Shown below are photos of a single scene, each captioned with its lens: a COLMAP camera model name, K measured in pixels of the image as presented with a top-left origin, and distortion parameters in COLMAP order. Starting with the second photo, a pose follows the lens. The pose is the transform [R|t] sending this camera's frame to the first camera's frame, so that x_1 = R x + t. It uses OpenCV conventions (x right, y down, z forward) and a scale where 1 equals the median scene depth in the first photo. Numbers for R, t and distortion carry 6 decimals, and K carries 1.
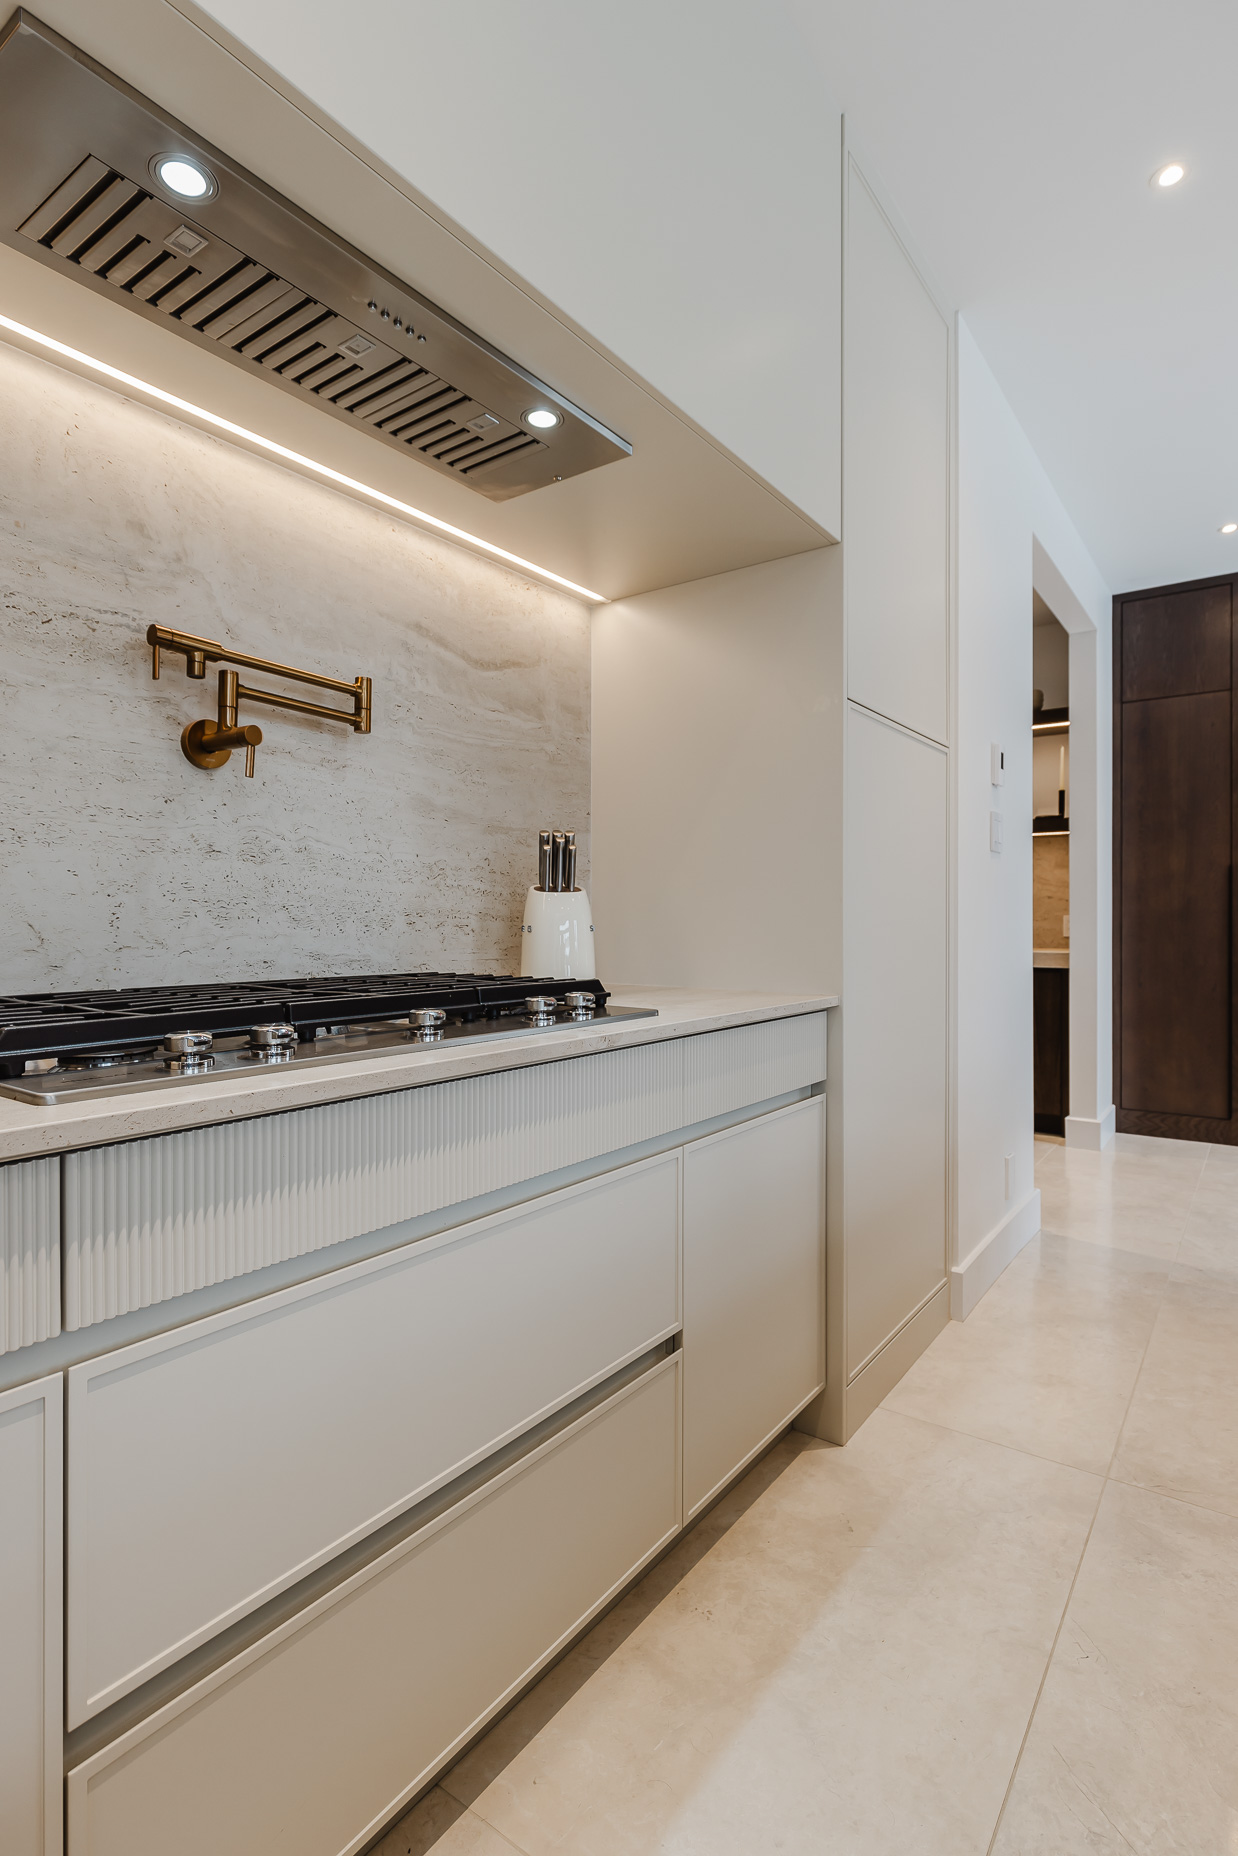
lens RADIAL K [[926.3, 0, 611.0], [0, 926.3, 925.7], [0, 0, 1]] dist [-0.004370, 0.003076]
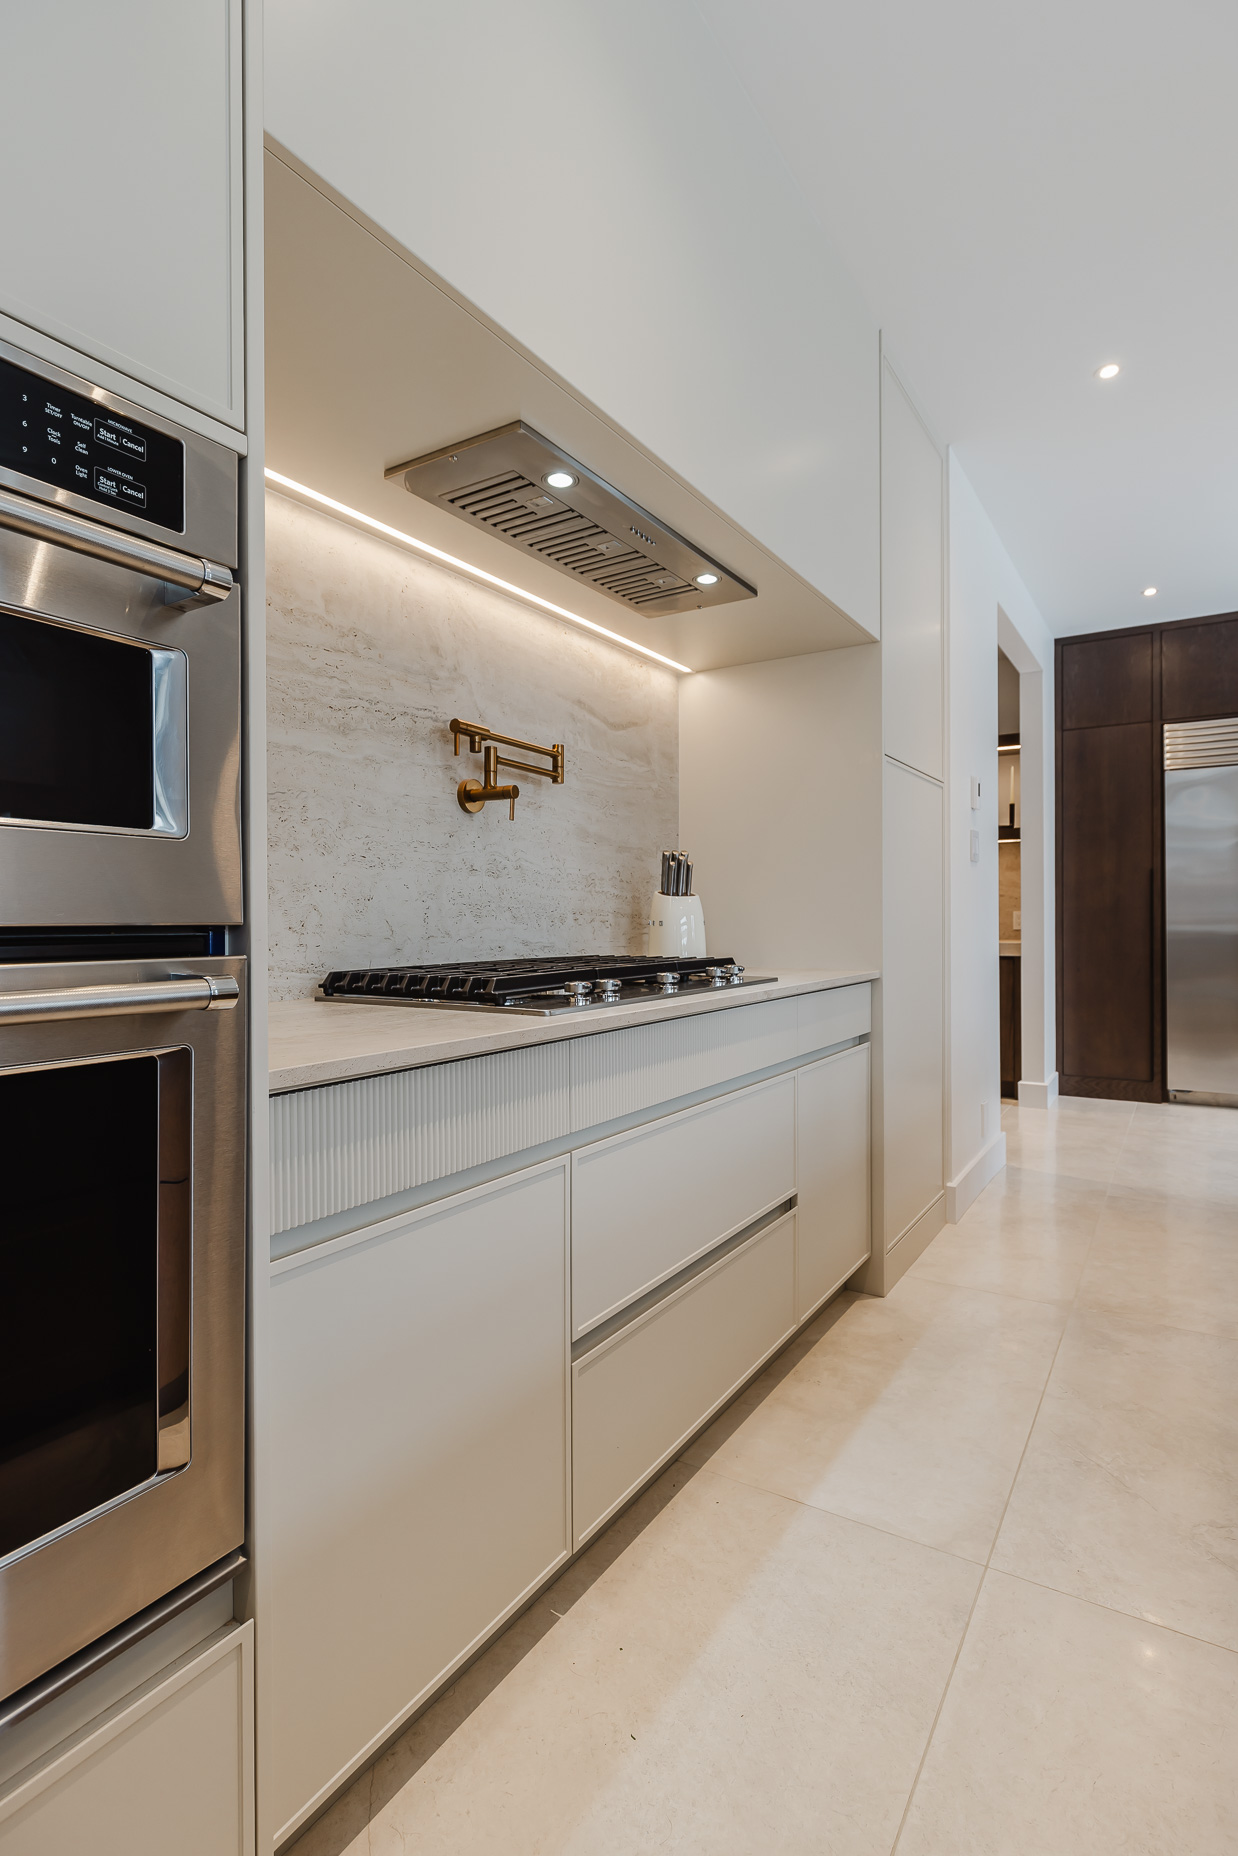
lens RADIAL K [[926.3, 0, 606.9], [0, 926.3, 926.9], [0, 0, 1]] dist [-0.004370, 0.003076]
pose [[0.998235, -0.005602, 0.059129, -0.239411], [0.005348, 0.999976, 0.004445, 0.002234], [-0.059153, -0.004121, 0.998240, -0.349166]]
